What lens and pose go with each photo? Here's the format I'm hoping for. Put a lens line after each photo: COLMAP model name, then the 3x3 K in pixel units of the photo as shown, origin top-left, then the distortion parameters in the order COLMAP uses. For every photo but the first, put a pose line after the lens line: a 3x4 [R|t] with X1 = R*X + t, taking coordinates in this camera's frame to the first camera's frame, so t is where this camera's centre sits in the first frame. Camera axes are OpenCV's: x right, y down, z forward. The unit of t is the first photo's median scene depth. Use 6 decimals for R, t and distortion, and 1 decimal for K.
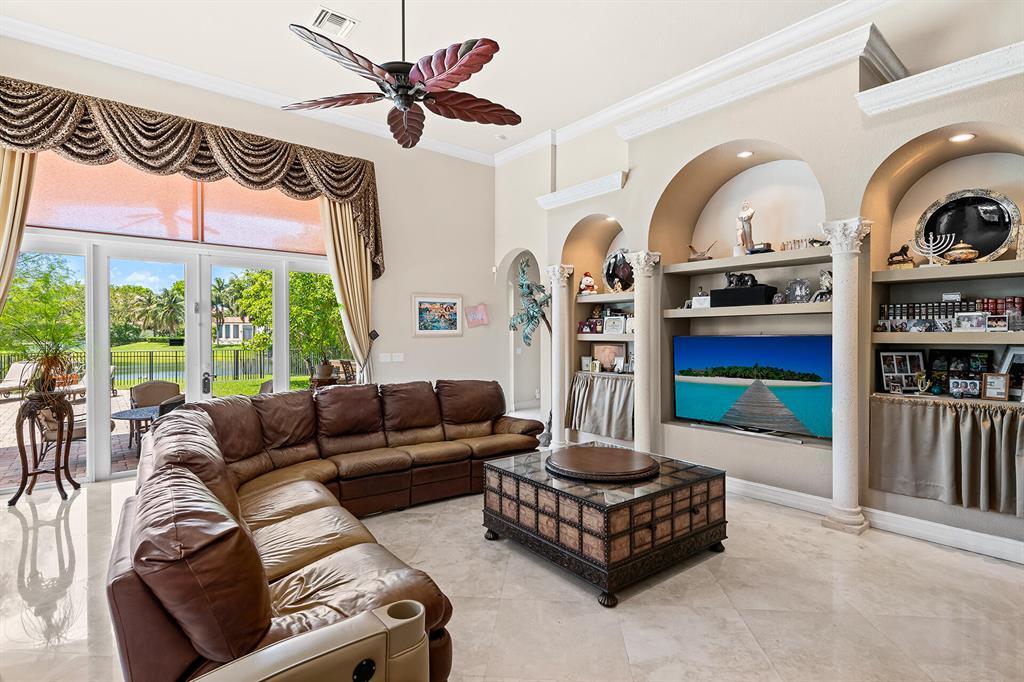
lens RADIAL K [[511.3, 0, 511.3], [0, 511.3, 338.1], [0, 0, 1]] dist [0.002116, -0.000172]
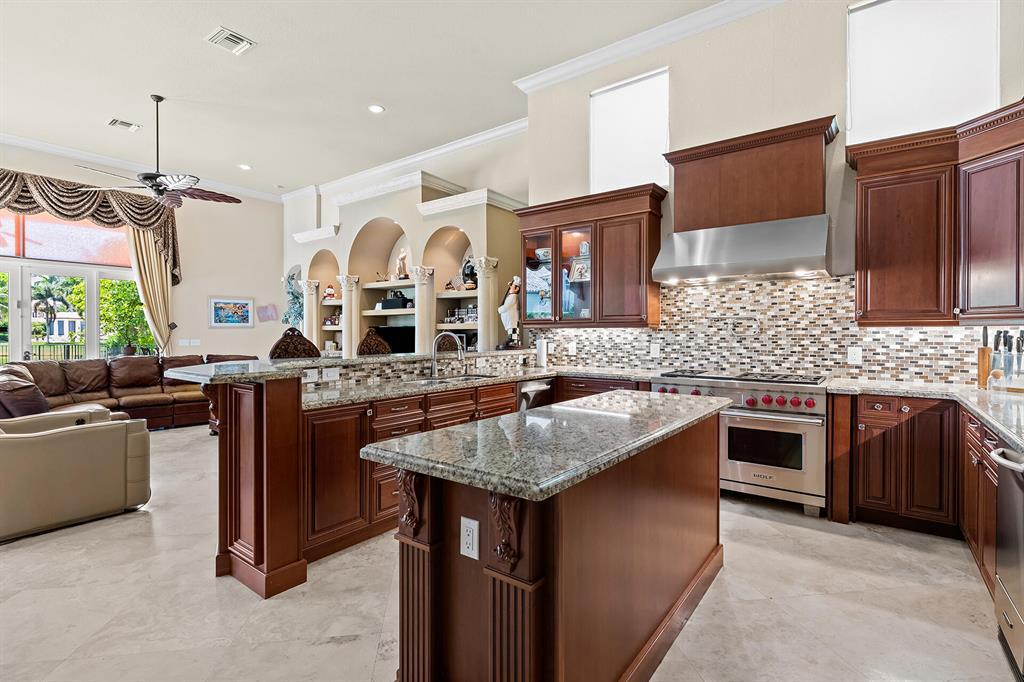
lens RADIAL K [[484.4, 0, 513.5], [0, 484.4, 338.0], [0, 0, 1]] dist [-0.005470, -0.002110]
pose [[0.969528, 0.000344, 0.244980, 0.351693], [-0.001211, 0.999994, 0.003385, 0.023971], [-0.244978, -0.003579, 0.969522, -0.566945]]
